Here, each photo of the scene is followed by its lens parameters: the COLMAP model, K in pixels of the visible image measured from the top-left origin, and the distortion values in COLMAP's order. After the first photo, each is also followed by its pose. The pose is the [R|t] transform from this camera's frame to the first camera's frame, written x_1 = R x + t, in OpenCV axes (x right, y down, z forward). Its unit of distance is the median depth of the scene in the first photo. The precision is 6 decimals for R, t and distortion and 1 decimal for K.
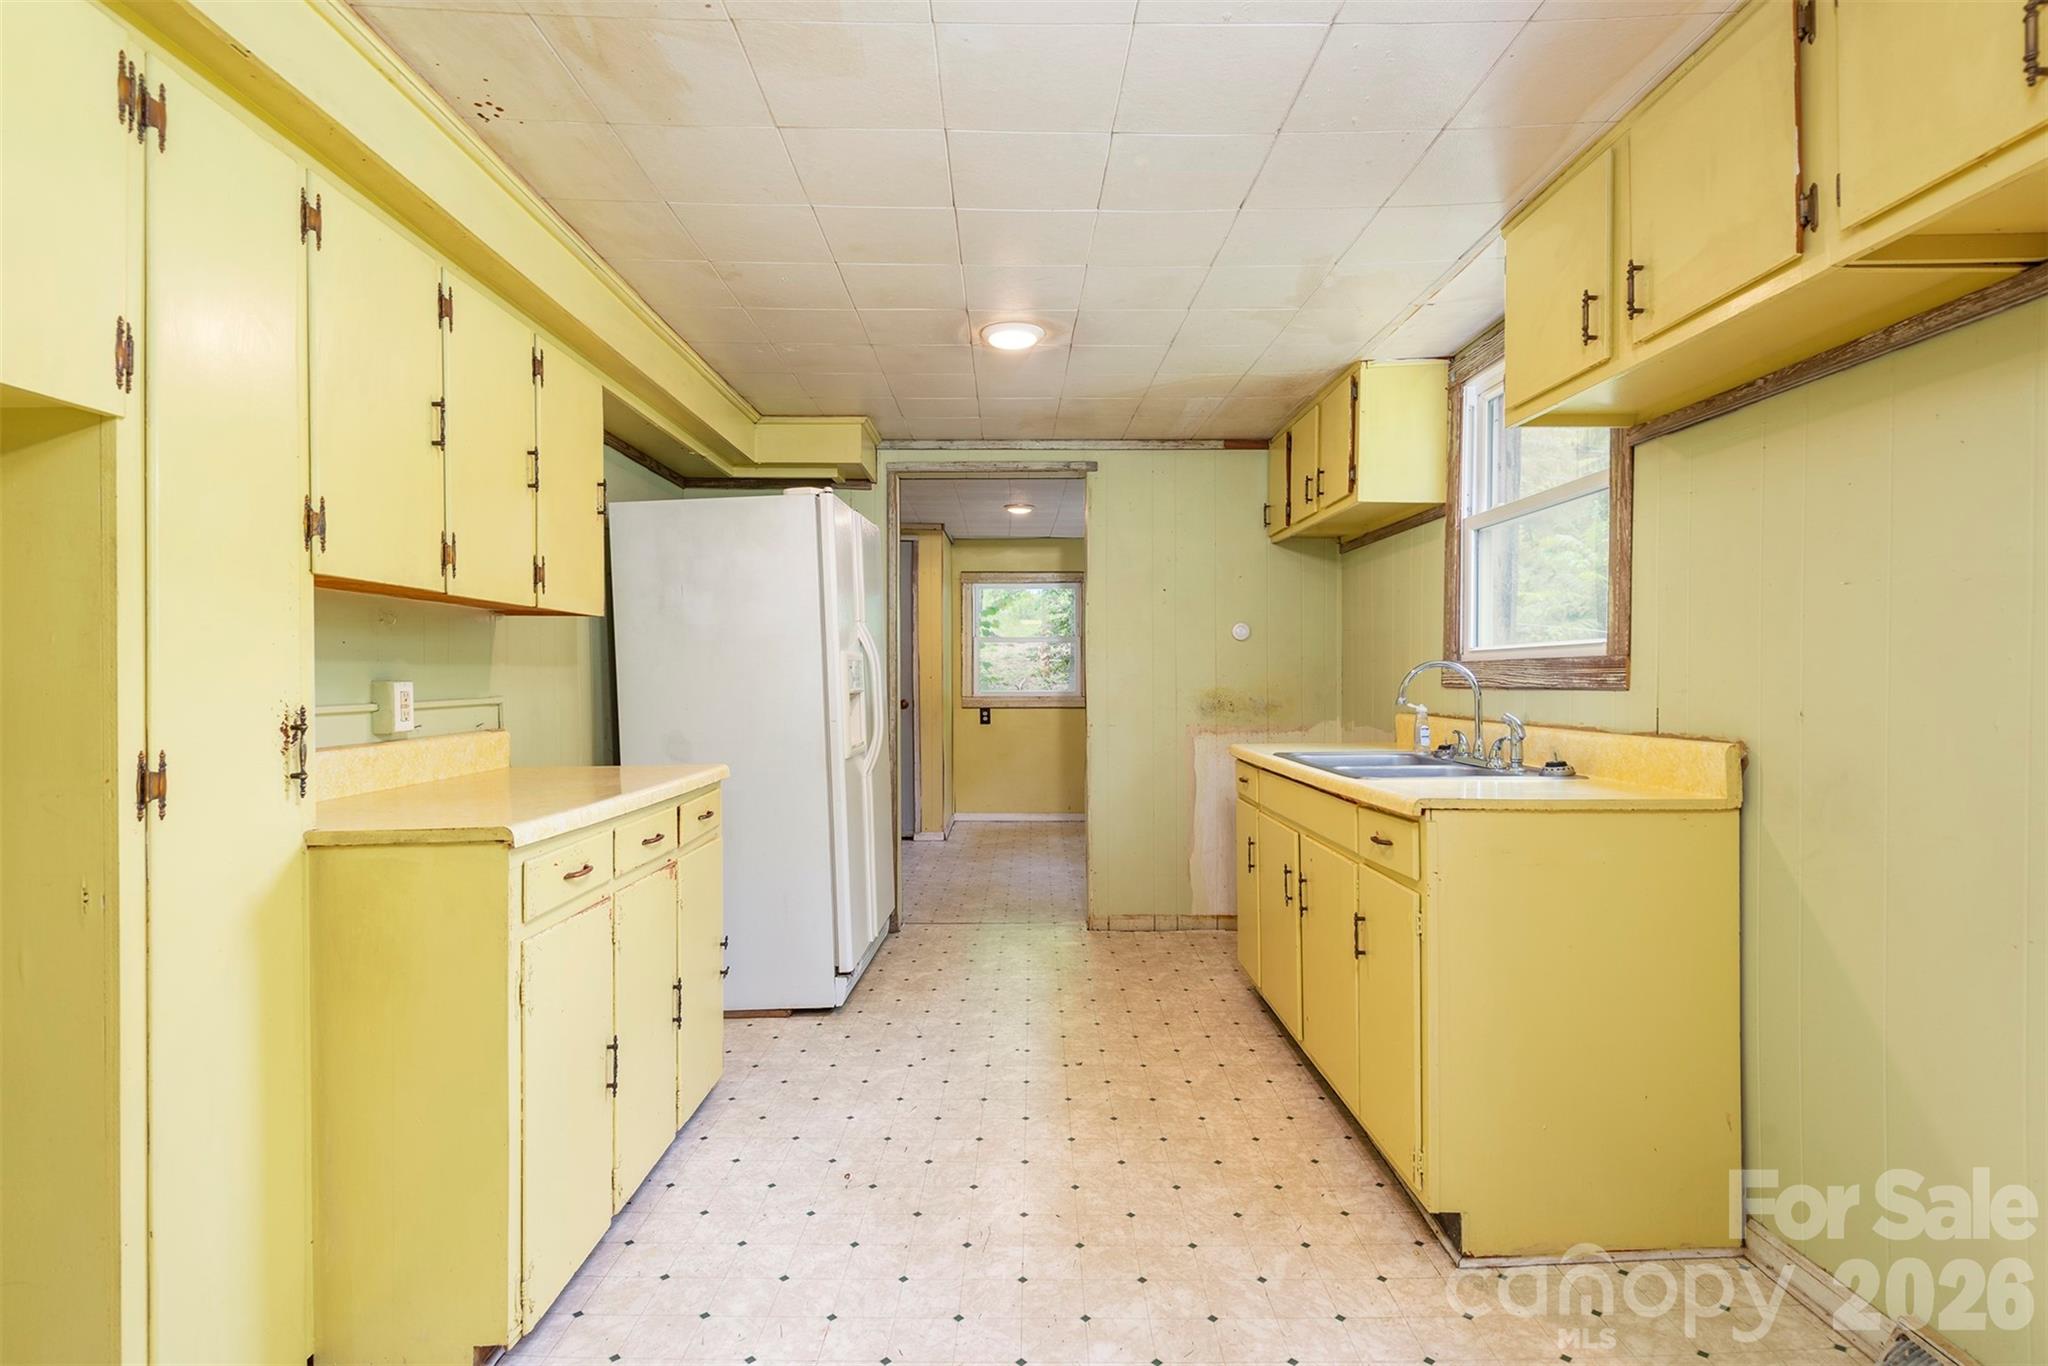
lens RADIAL K [[1005.9, 0, 1041.1], [0, 1005.9, 688.0], [0, 0, 1]] dist [0.012299, -0.007069]
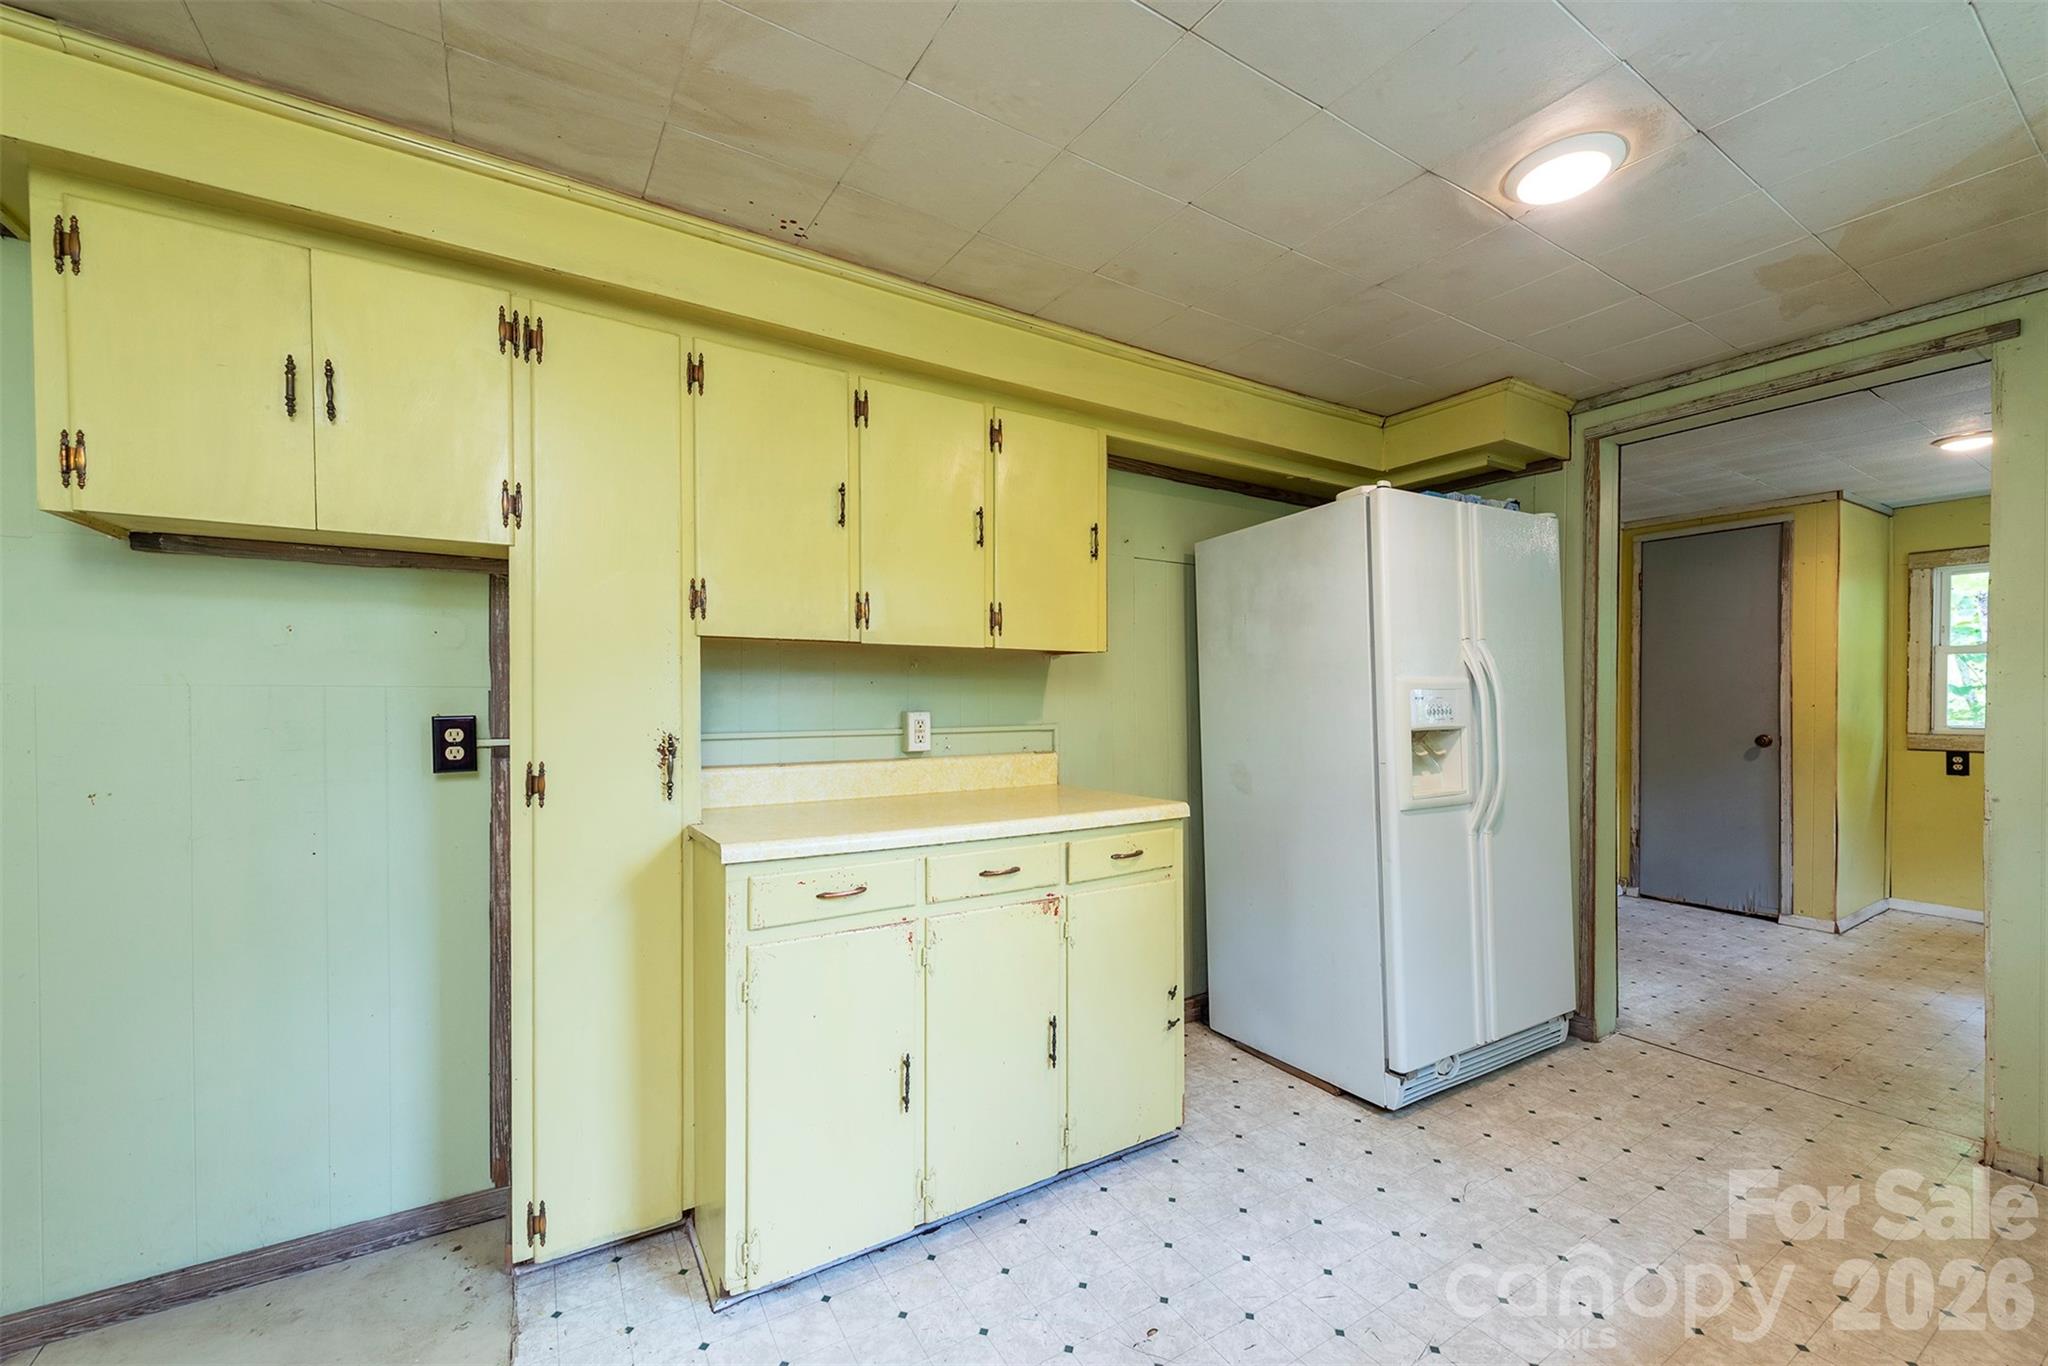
lens RADIAL K [[806.4, 0, 1006.6], [0, 806.4, 710.0], [0, 0, 1]] dist [0.002612, -0.001551]
pose [[0.501452, 0.014619, -0.865062, 0.250444], [-0.011085, 0.999884, 0.010472, -0.016935], [0.865114, 0.004338, 0.501556, 0.474974]]
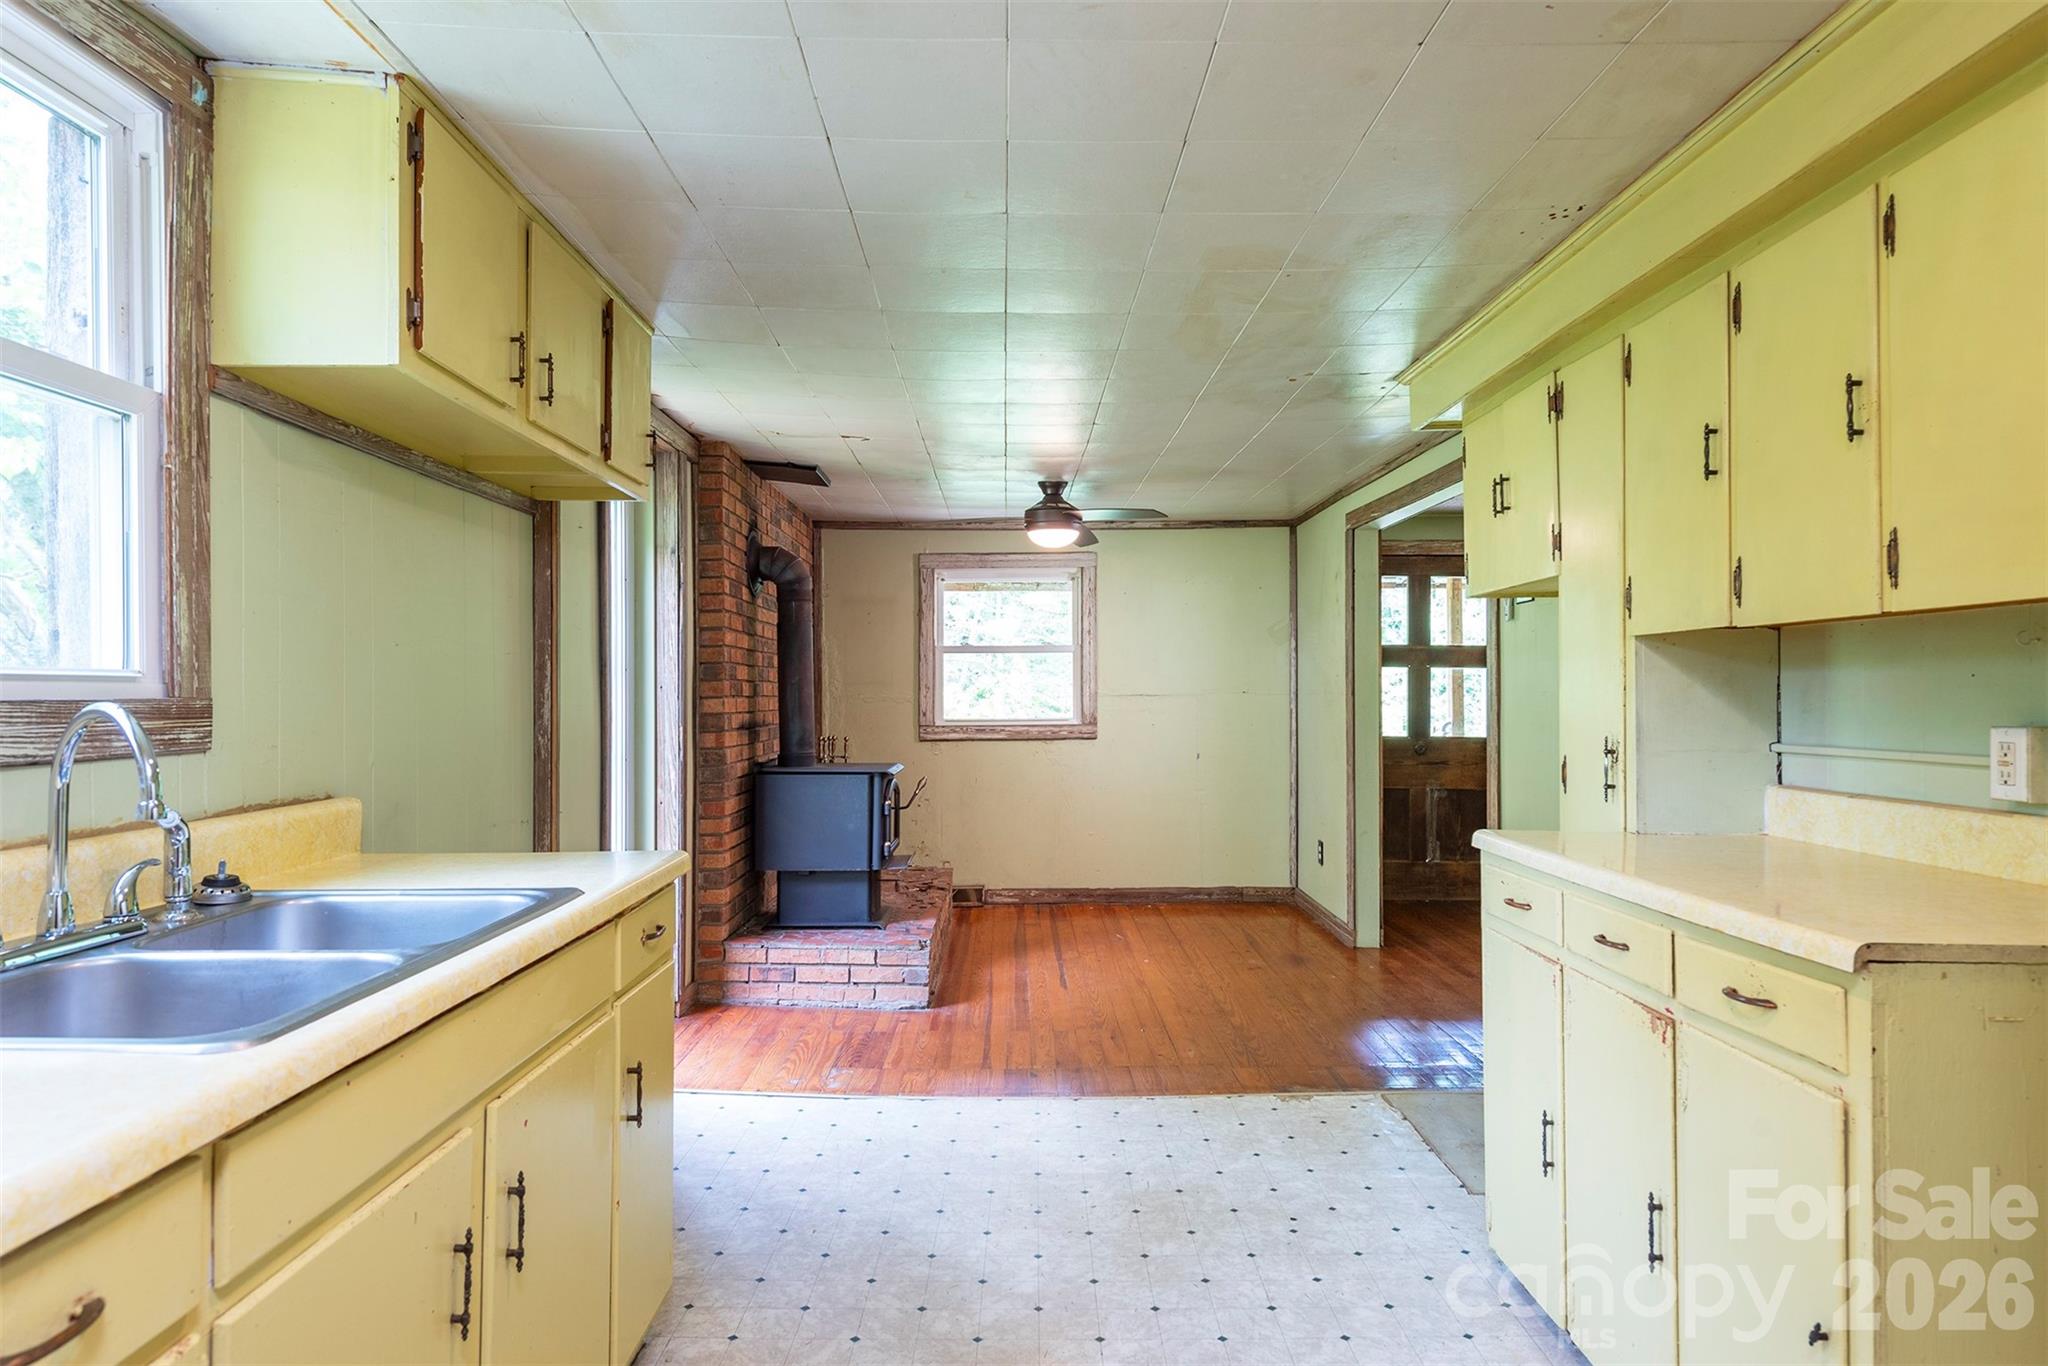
lens RADIAL K [[1180.7, 0, 993.1], [0, 1180.7, 686.0], [0, 0, 1]] dist [-0.007855, -0.002999]
pose [[-0.999064, 0.006526, 0.042769, 0.022485], [0.006650, 0.999974, 0.002751, -0.034013], [-0.042750, 0.003033, -0.999081, 1.490236]]
